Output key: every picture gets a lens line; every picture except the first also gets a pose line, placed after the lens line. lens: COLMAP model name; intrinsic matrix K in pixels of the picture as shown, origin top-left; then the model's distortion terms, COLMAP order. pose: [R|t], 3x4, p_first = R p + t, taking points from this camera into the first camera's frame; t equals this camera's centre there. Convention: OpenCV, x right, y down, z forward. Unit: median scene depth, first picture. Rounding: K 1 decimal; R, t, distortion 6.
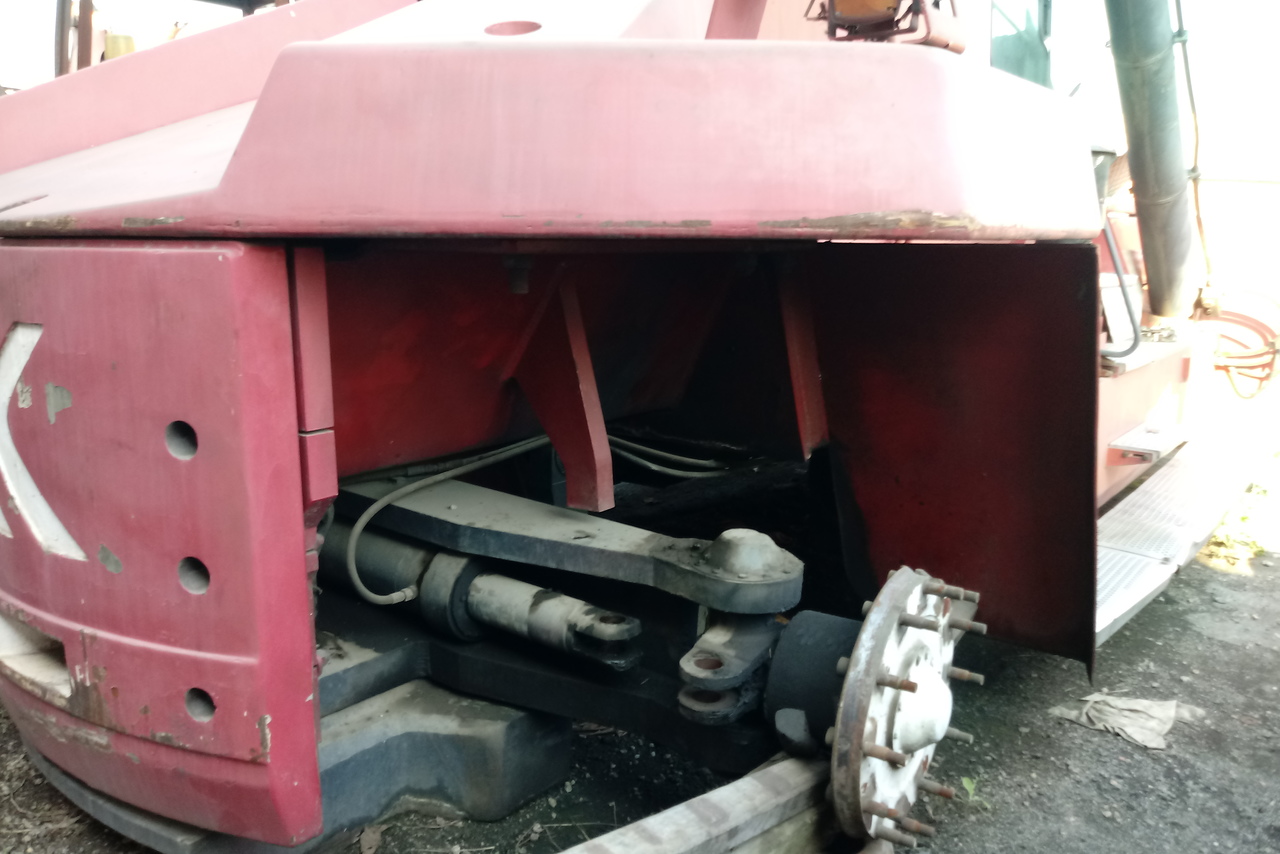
lens RADIAL K [[977.1, 0, 640.2], [0, 977.1, 441.5], [0, 0, 1]] dist [-0.001381, 0.001124]
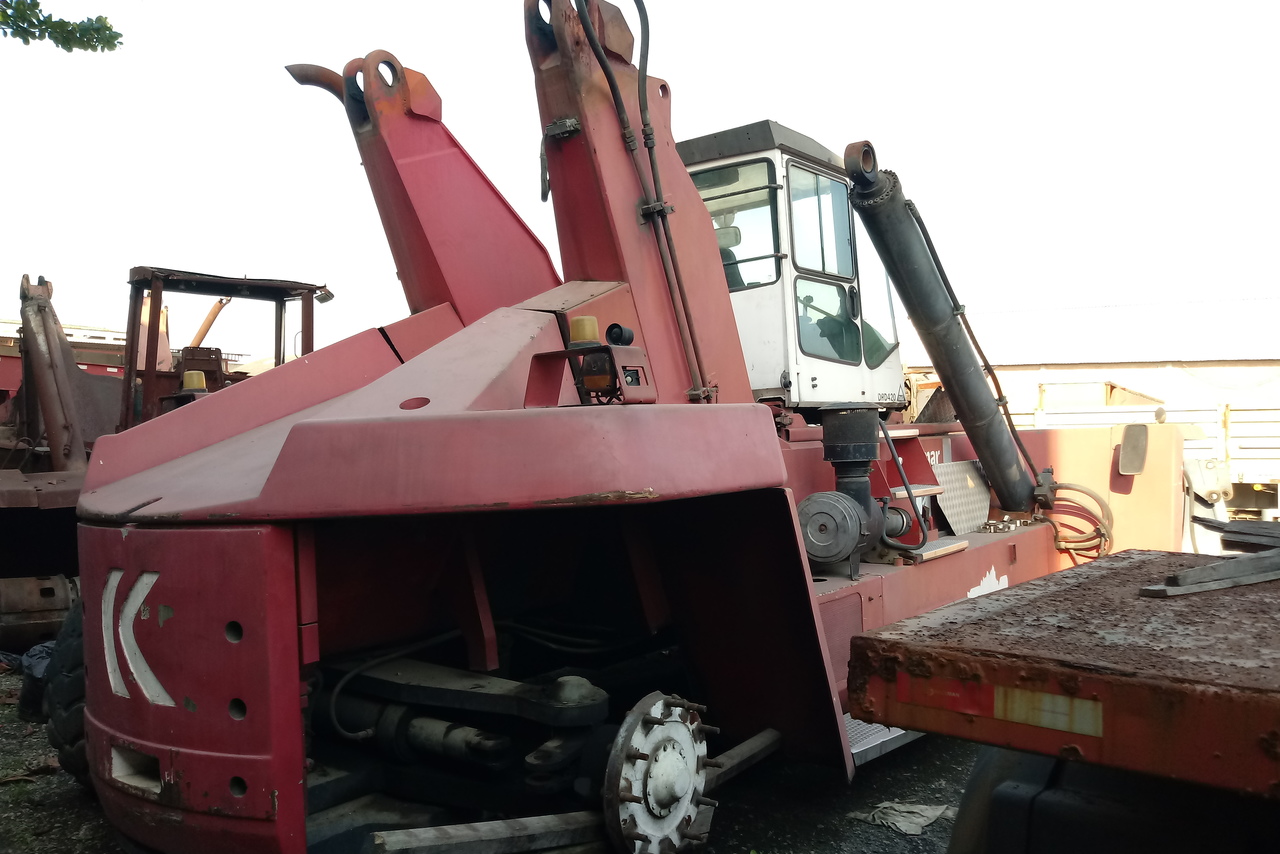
lens RADIAL K [[977.1, 0, 640.2], [0, 977.1, 441.5], [0, 0, 1]] dist [-0.001381, 0.001124]
pose [[0.998506, -0.052243, -0.016045, 0.295851], [0.047832, 0.977415, -0.205844, 0.055059], [0.026436, 0.204769, 0.978453, -0.737128]]
